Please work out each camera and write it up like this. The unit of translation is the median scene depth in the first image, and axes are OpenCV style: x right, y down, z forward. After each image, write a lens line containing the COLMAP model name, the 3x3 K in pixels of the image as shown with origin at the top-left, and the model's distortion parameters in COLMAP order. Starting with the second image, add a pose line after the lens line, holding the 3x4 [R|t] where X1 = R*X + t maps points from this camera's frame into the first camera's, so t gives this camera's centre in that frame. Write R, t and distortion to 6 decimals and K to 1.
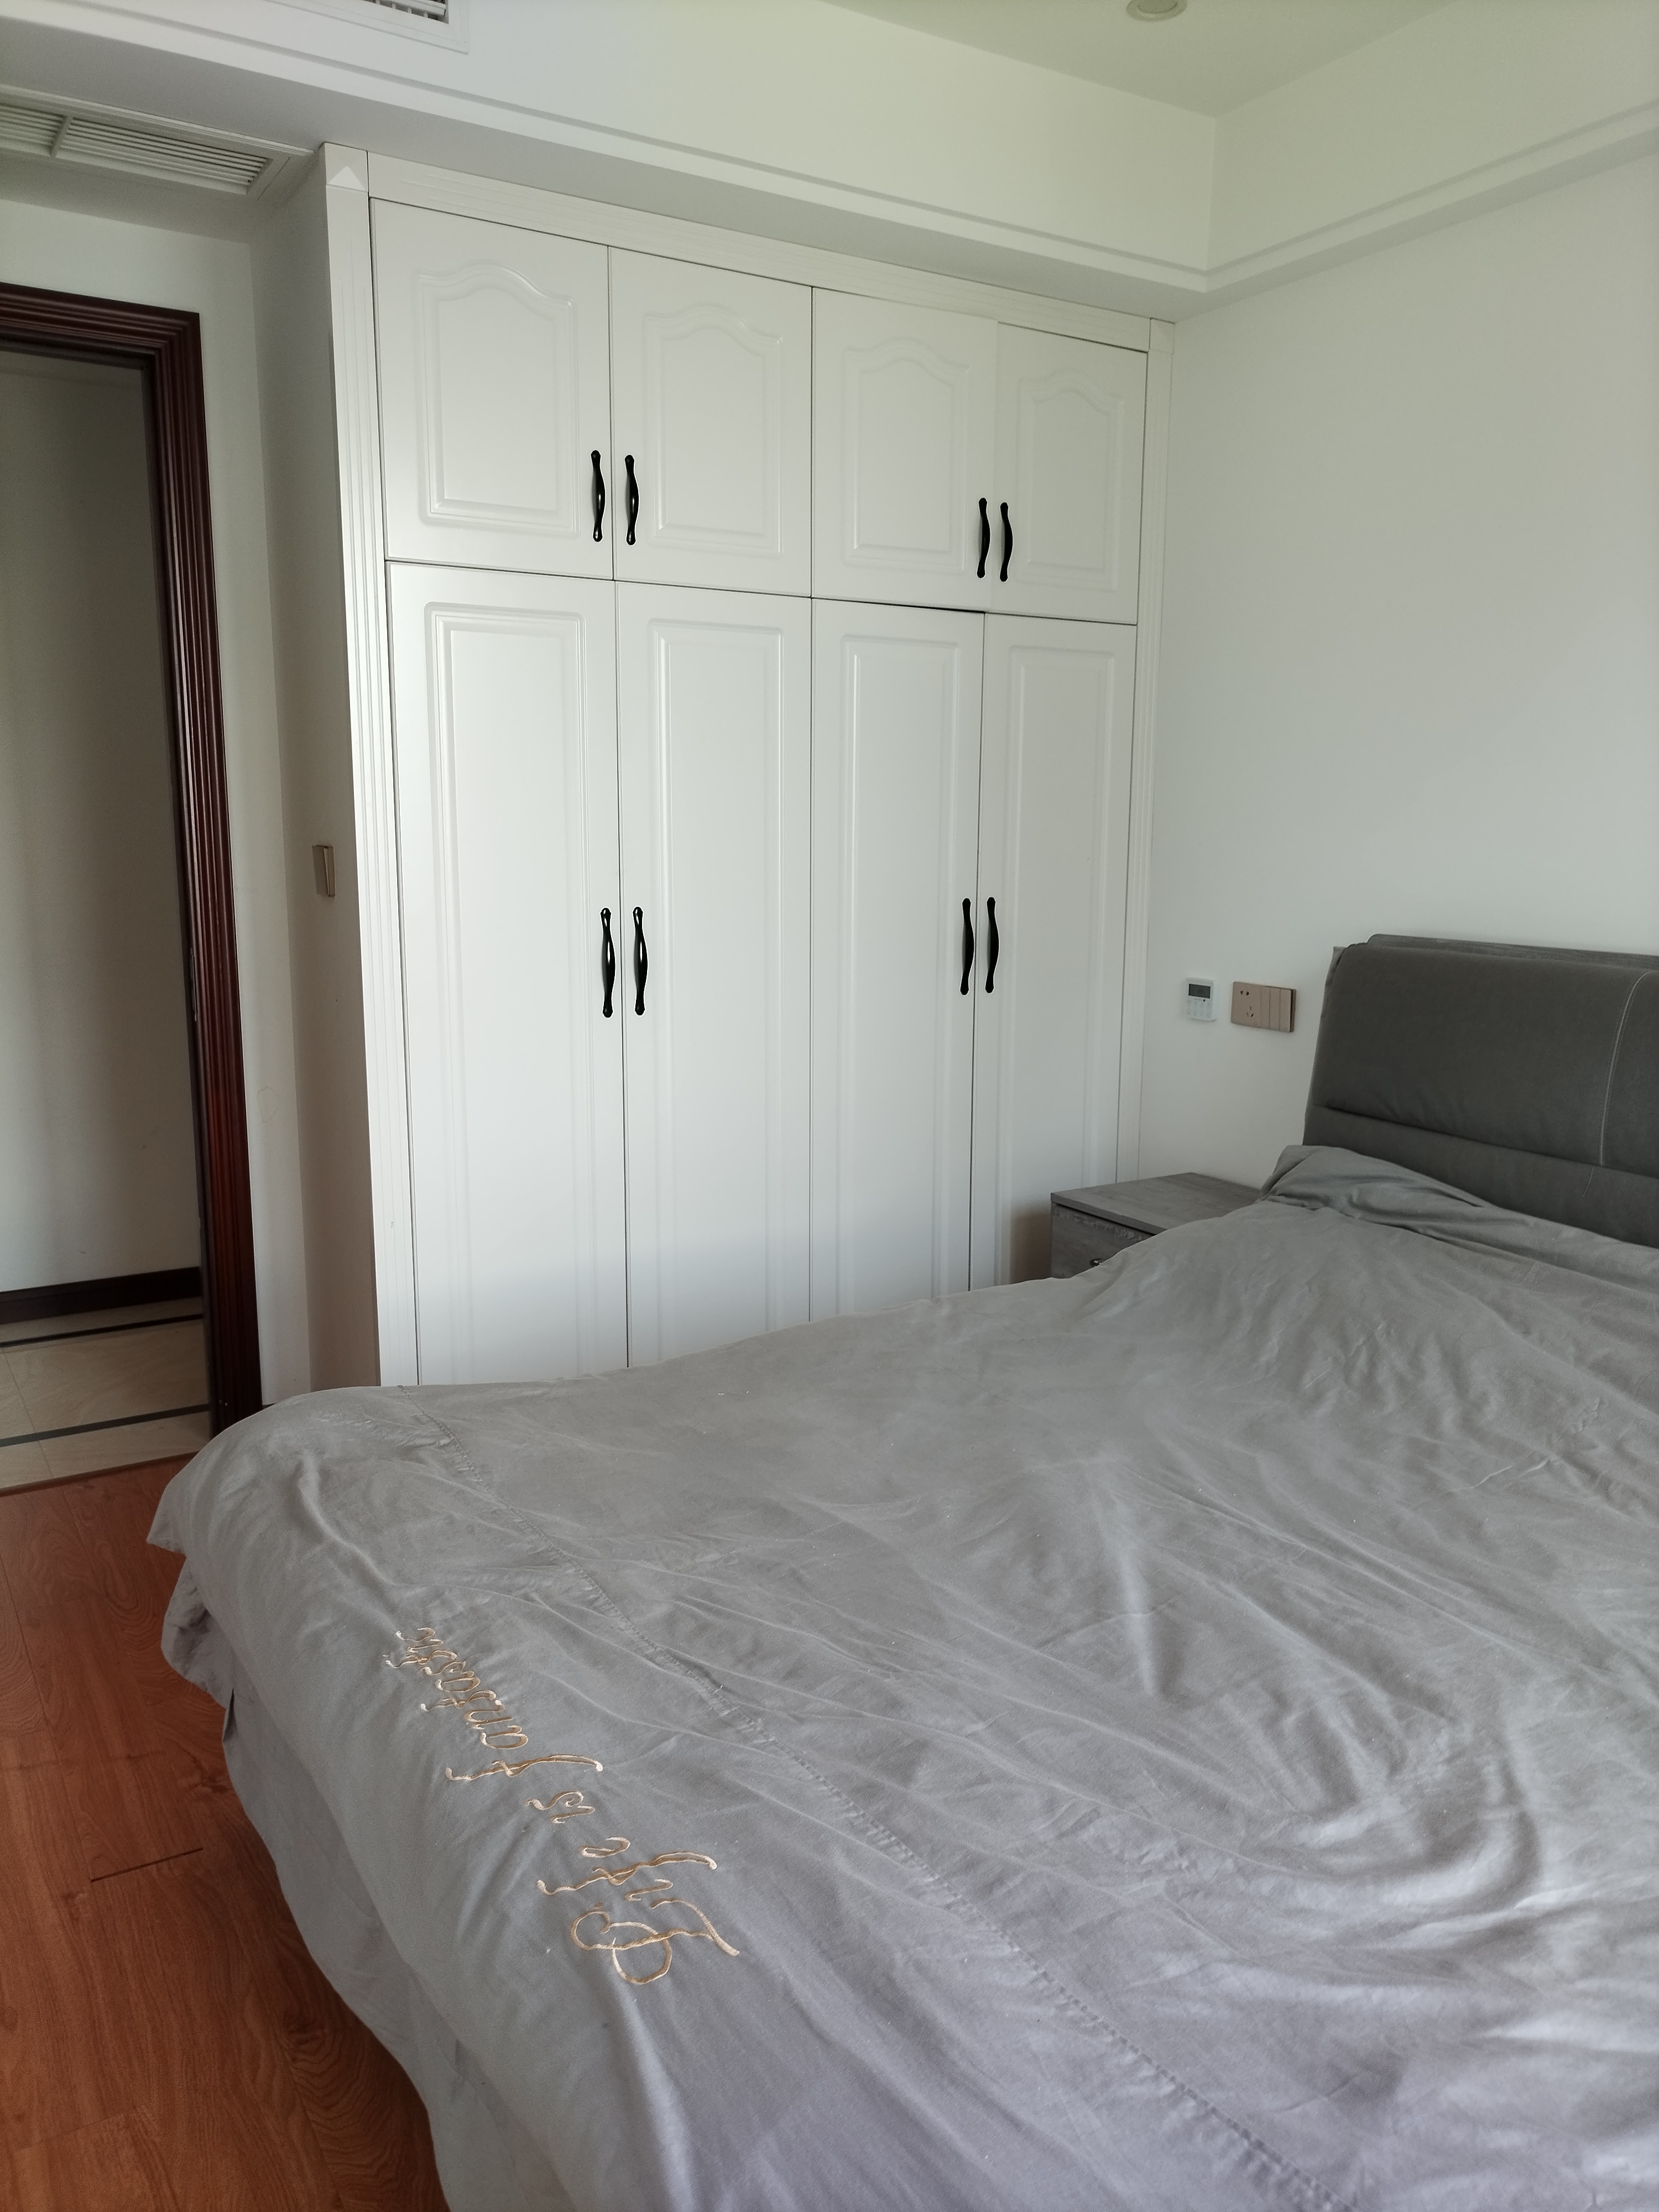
lens RADIAL K [[1661.9, 0, 832.7], [0, 1661.9, 1106.9], [0, 0, 1]] dist [0.000736, -0.002729]
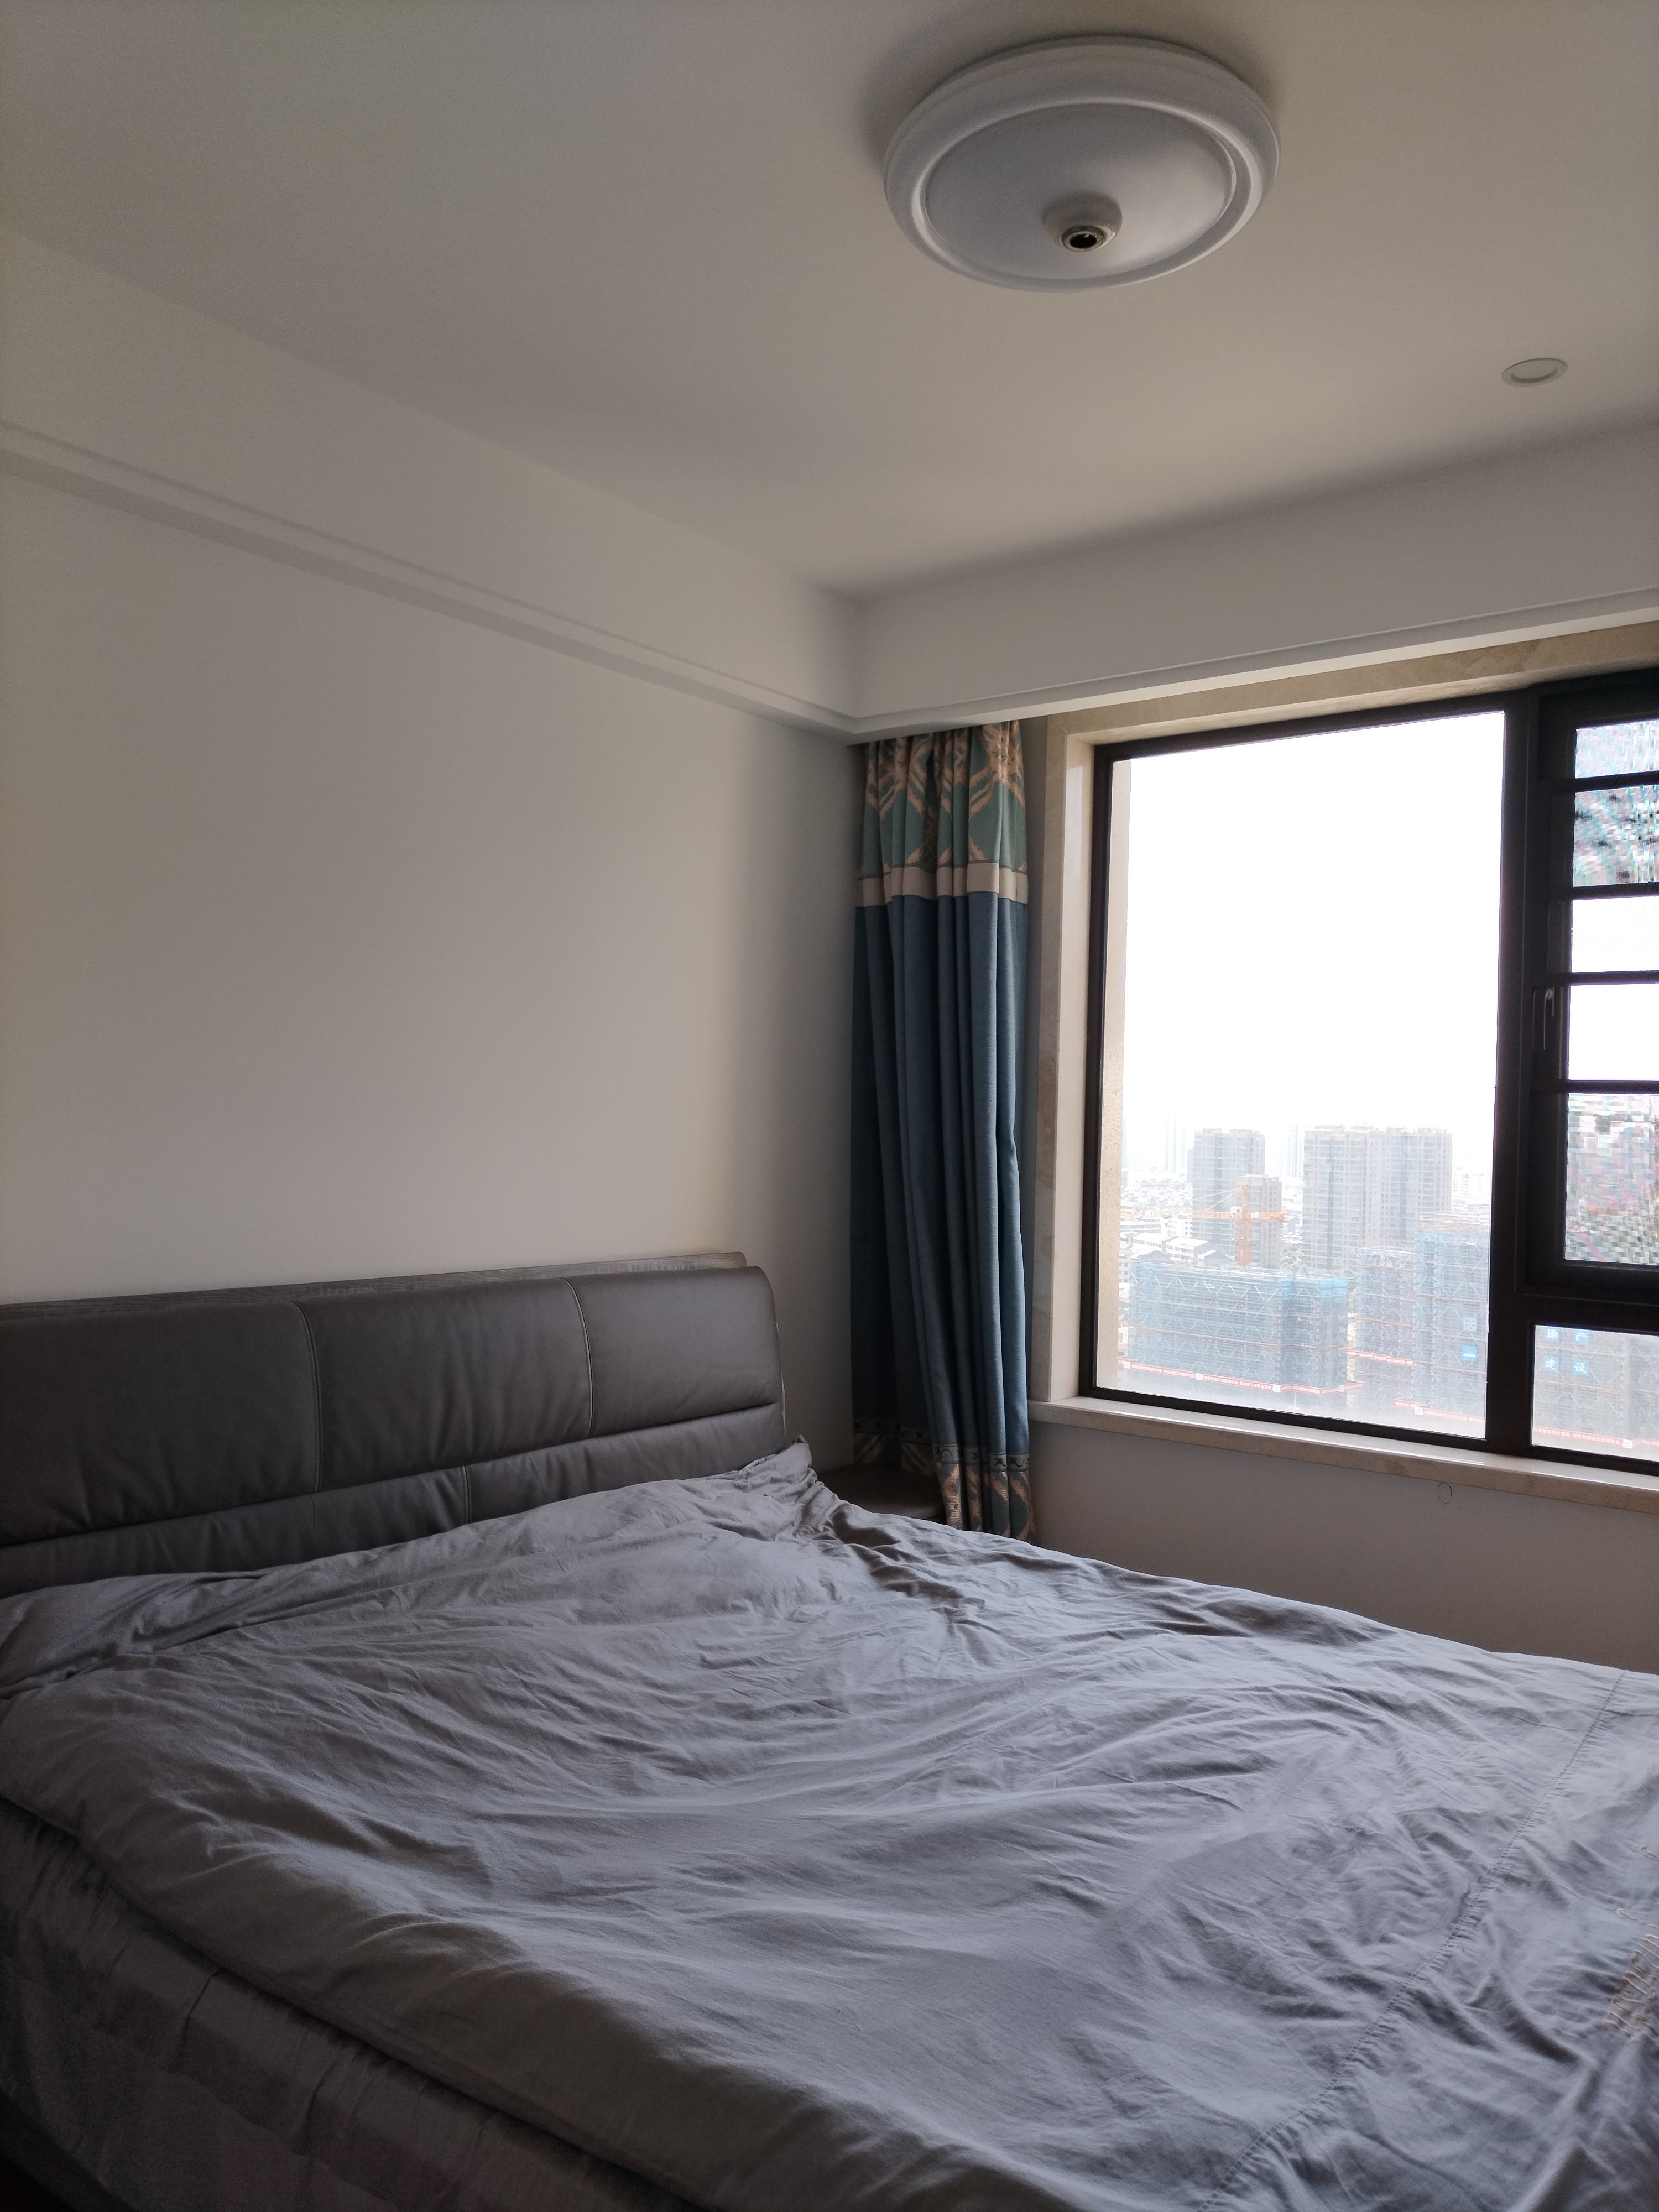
lens RADIAL K [[1661.9, 0, 821.4], [0, 1661.9, 1110.6], [0, 0, 1]] dist [0.000736, -0.002729]
pose [[-0.347067, -0.017833, 0.937671, -0.885840], [0.132977, 0.988782, 0.068025, -0.328002], [-0.928365, 0.148298, -0.340802, 1.472887]]
